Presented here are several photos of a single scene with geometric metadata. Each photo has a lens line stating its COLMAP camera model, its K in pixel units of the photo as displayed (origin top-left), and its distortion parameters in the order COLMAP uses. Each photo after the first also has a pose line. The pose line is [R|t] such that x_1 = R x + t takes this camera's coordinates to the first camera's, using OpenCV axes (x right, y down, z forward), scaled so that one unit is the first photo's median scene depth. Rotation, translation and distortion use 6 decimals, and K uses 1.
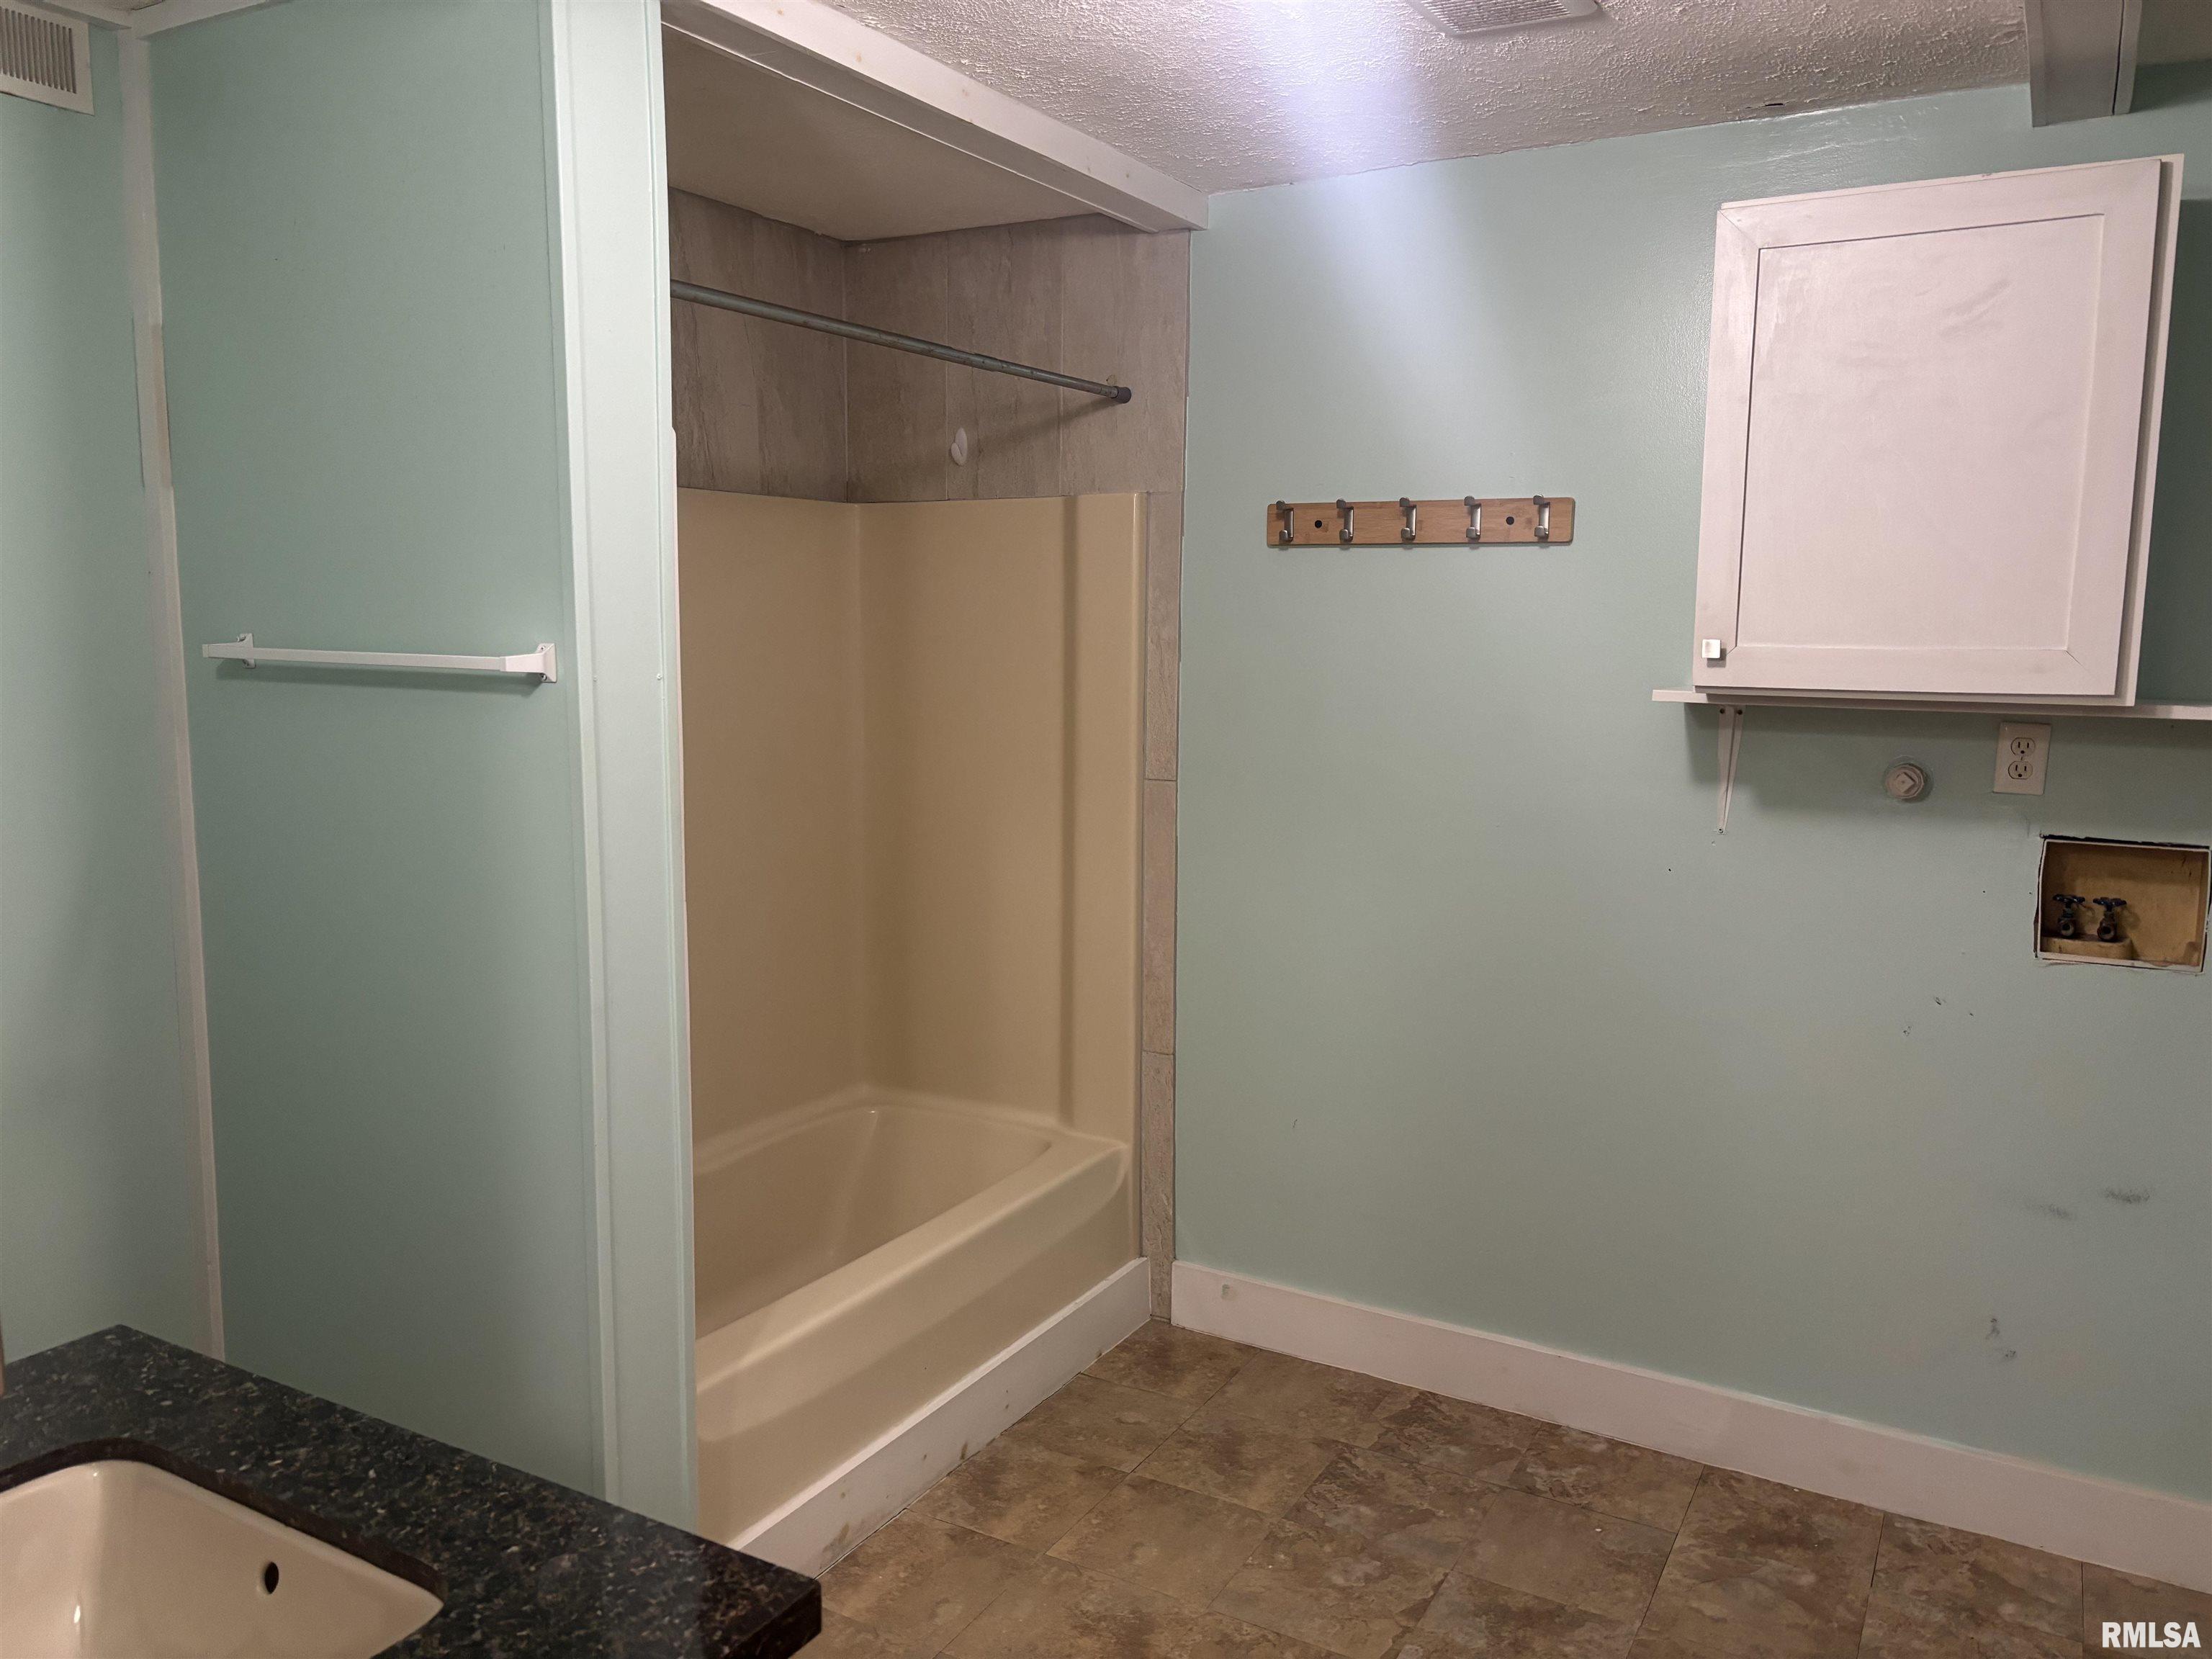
lens RADIAL K [[1662.4, 0, 1105.5], [0, 1662.4, 828.5], [0, 0, 1]] dist [0.053391, -0.071623]
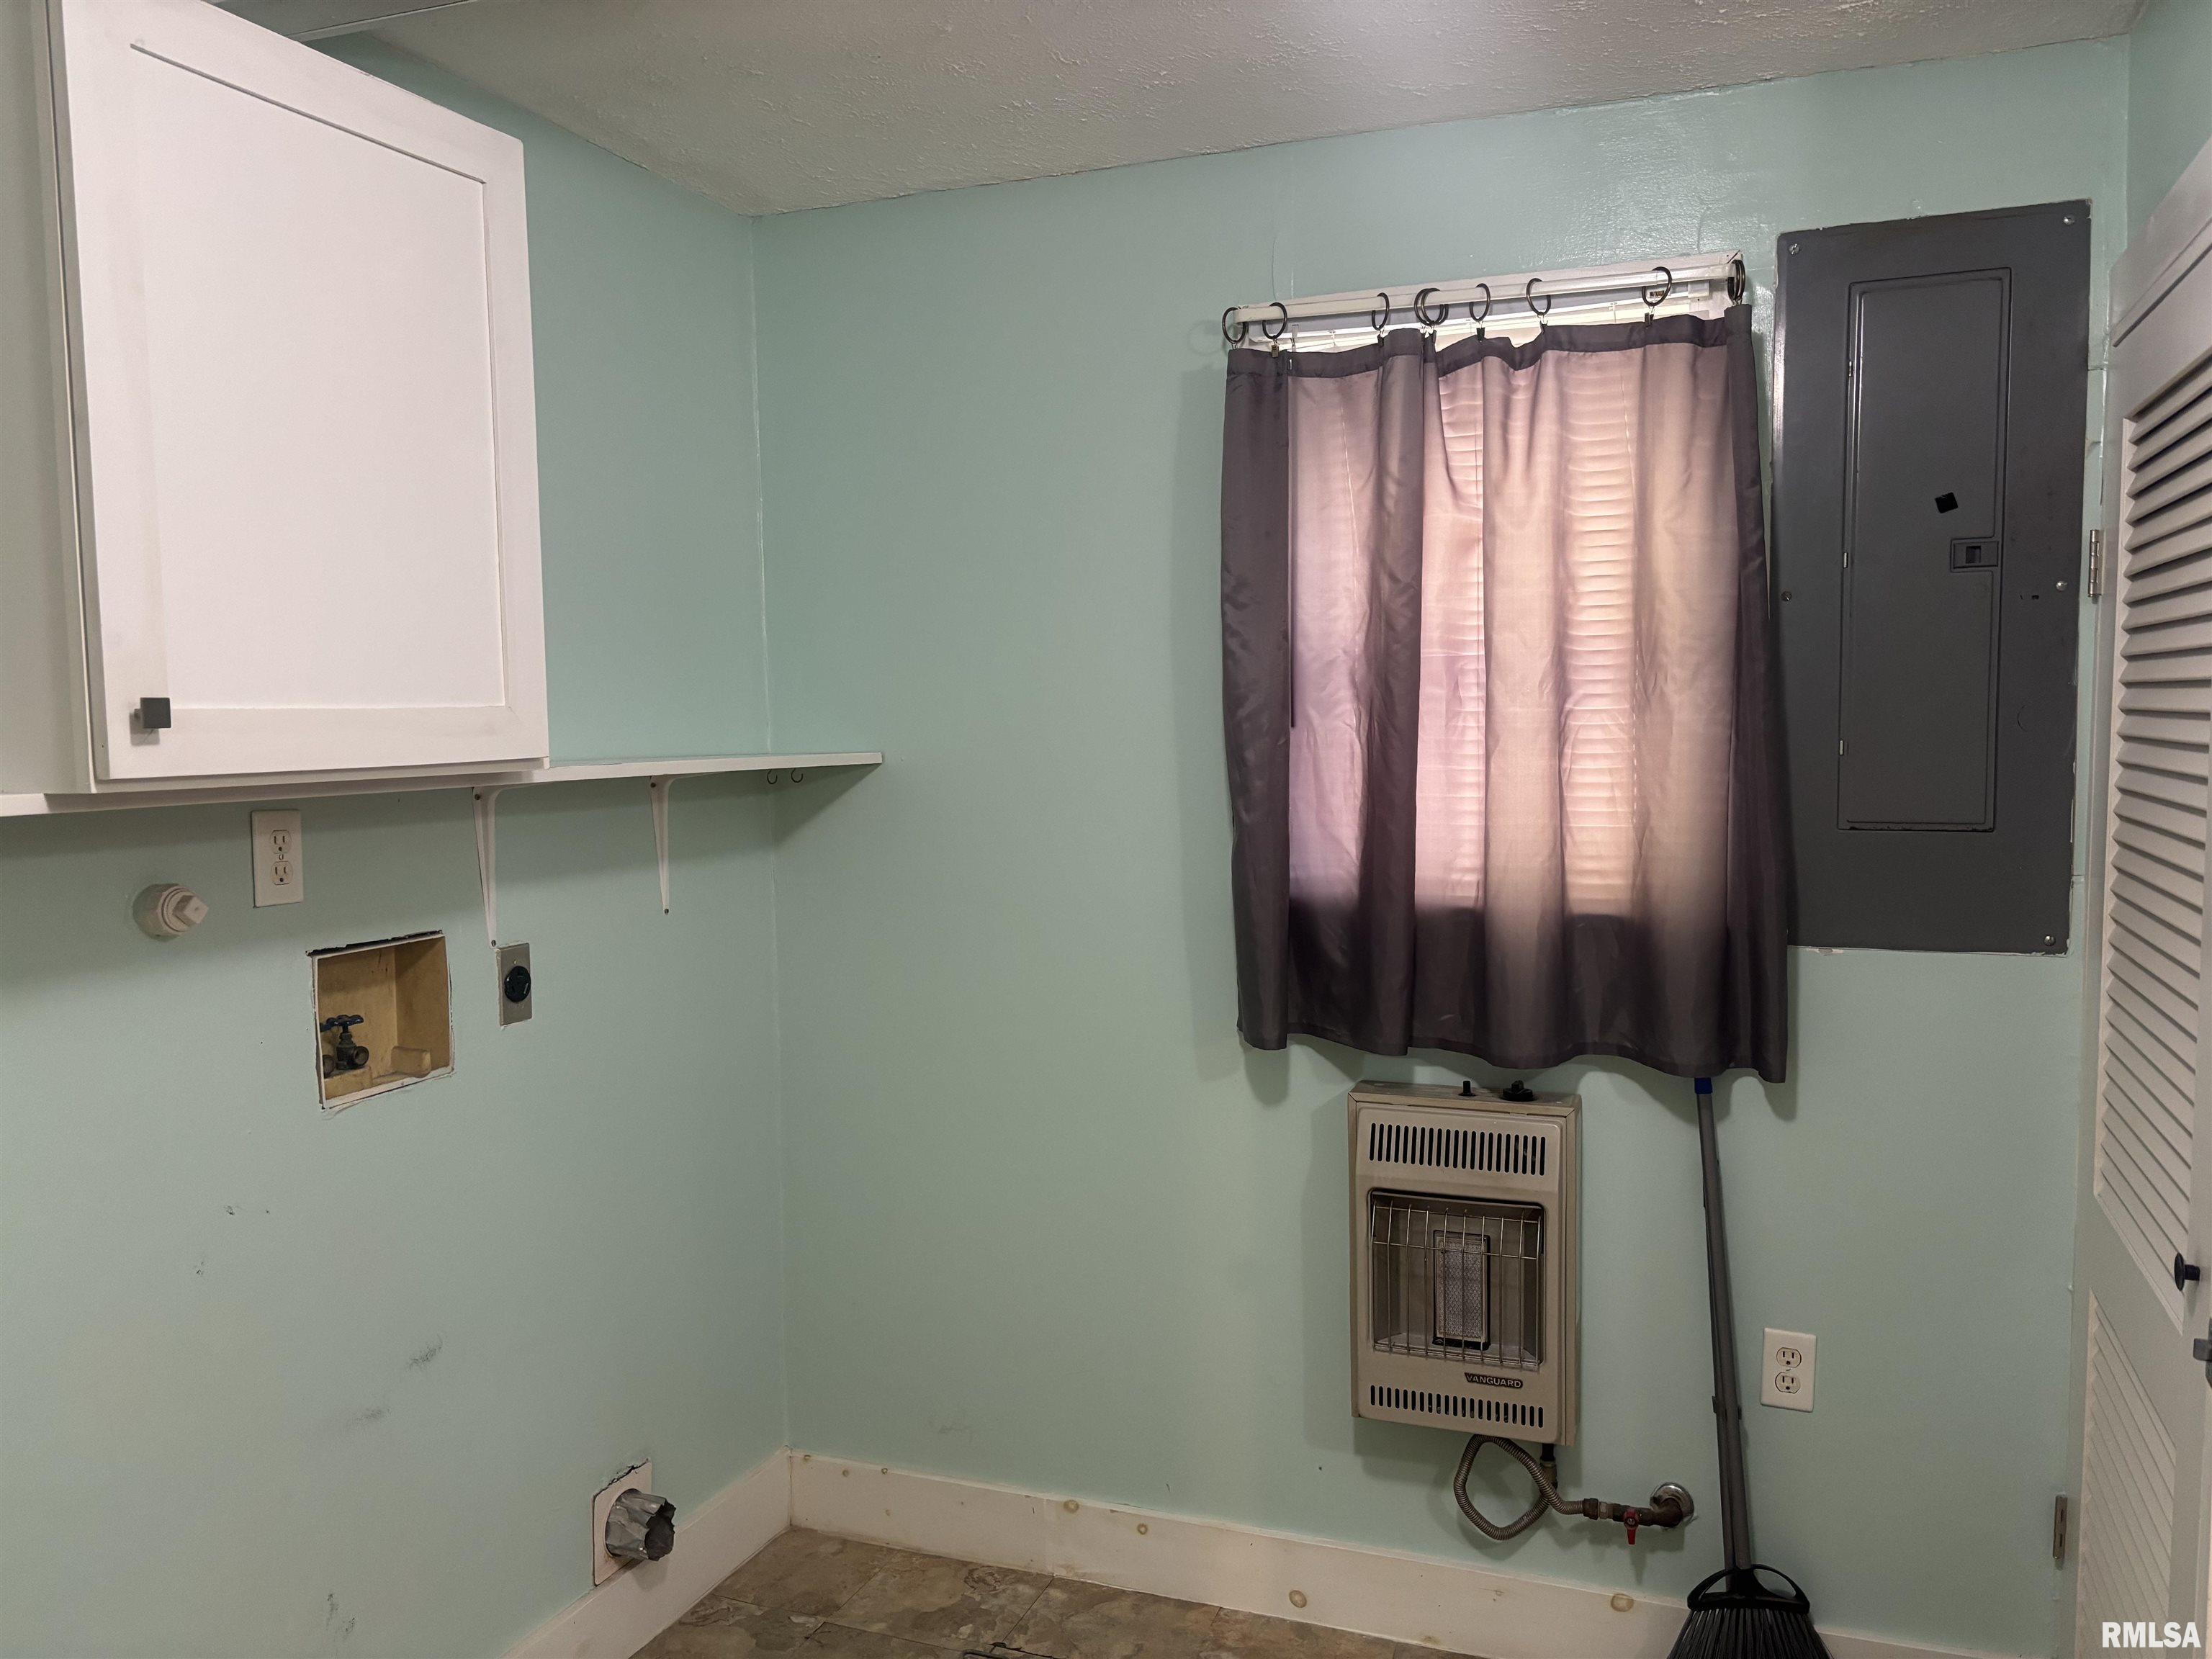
lens RADIAL K [[1662.4, 0, 1106.9], [0, 1662.4, 828.2], [0, 0, 1]] dist [0.053391, -0.071623]
pose [[-0.146647, -0.071728, 0.986585, -0.256221], [0.145387, 0.984973, 0.093221, -0.071287], [-0.978446, 0.157107, -0.134015, 0.735254]]
